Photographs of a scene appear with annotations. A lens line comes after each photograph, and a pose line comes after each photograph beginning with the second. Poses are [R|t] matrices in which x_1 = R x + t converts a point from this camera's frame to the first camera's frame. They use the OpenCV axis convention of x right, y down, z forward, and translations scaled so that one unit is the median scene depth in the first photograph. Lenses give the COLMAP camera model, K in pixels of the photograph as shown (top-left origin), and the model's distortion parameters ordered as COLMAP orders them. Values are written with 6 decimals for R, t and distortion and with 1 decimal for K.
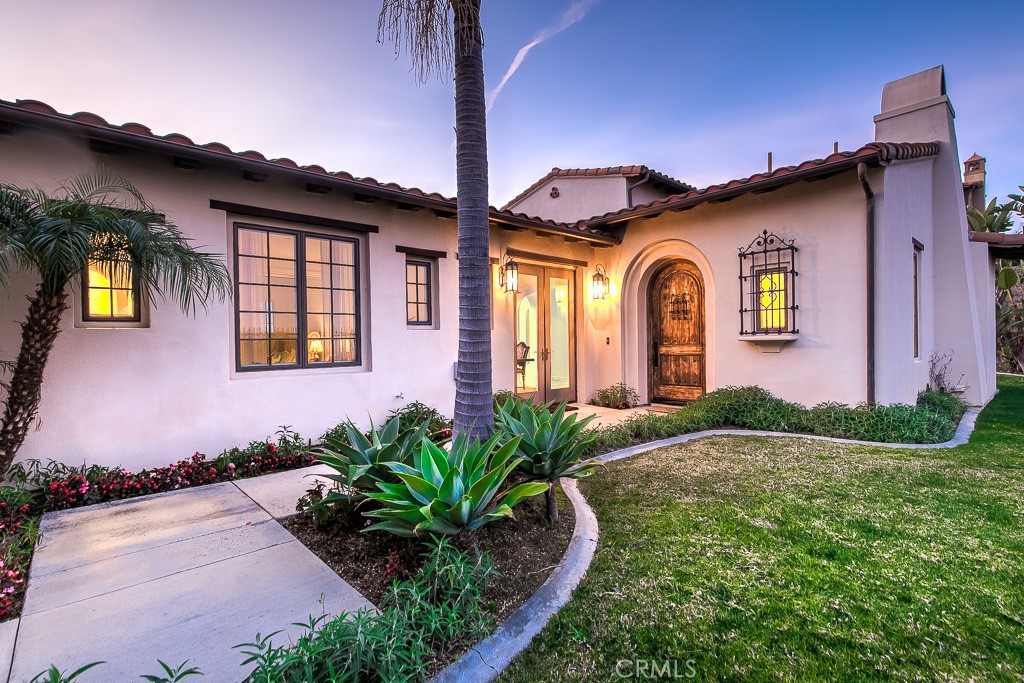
lens RADIAL K [[458.9, 0, 509.9], [0, 458.9, 339.4], [0, 0, 1]] dist [-0.003407, -0.000289]
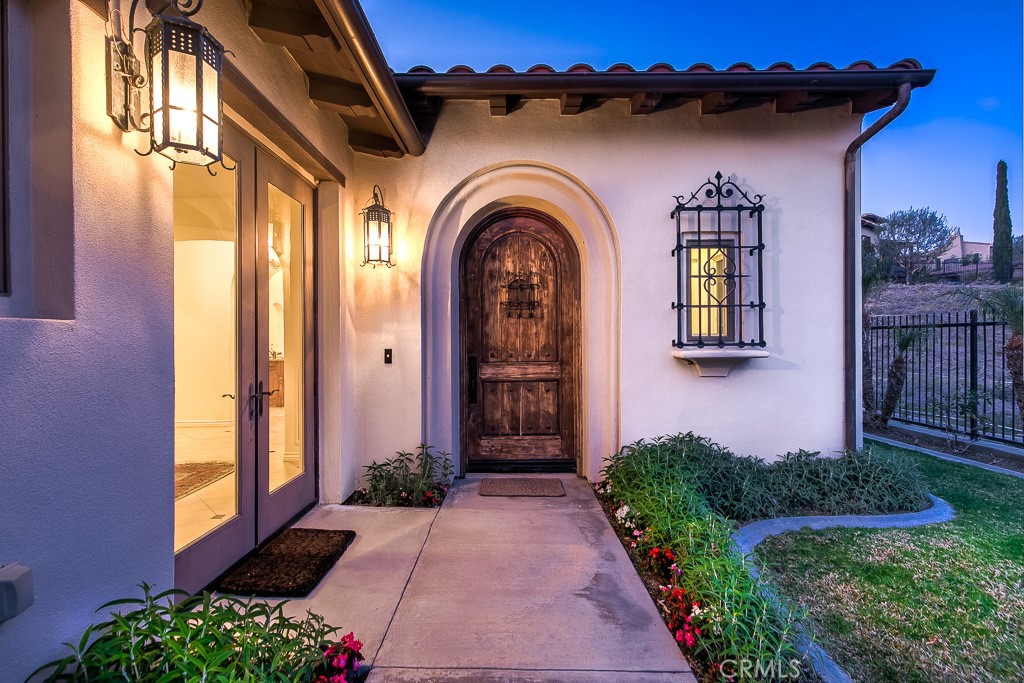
lens RADIAL K [[458.9, 0, 517.0], [0, 458.9, 345.3], [0, 0, 1]] dist [-0.003407, -0.000289]
pose [[0.675879, 0.007260, 0.736977, -0.046480], [-0.007946, 0.999965, -0.002563, -0.008066], [-0.736970, -0.004124, 0.675913, 0.633784]]
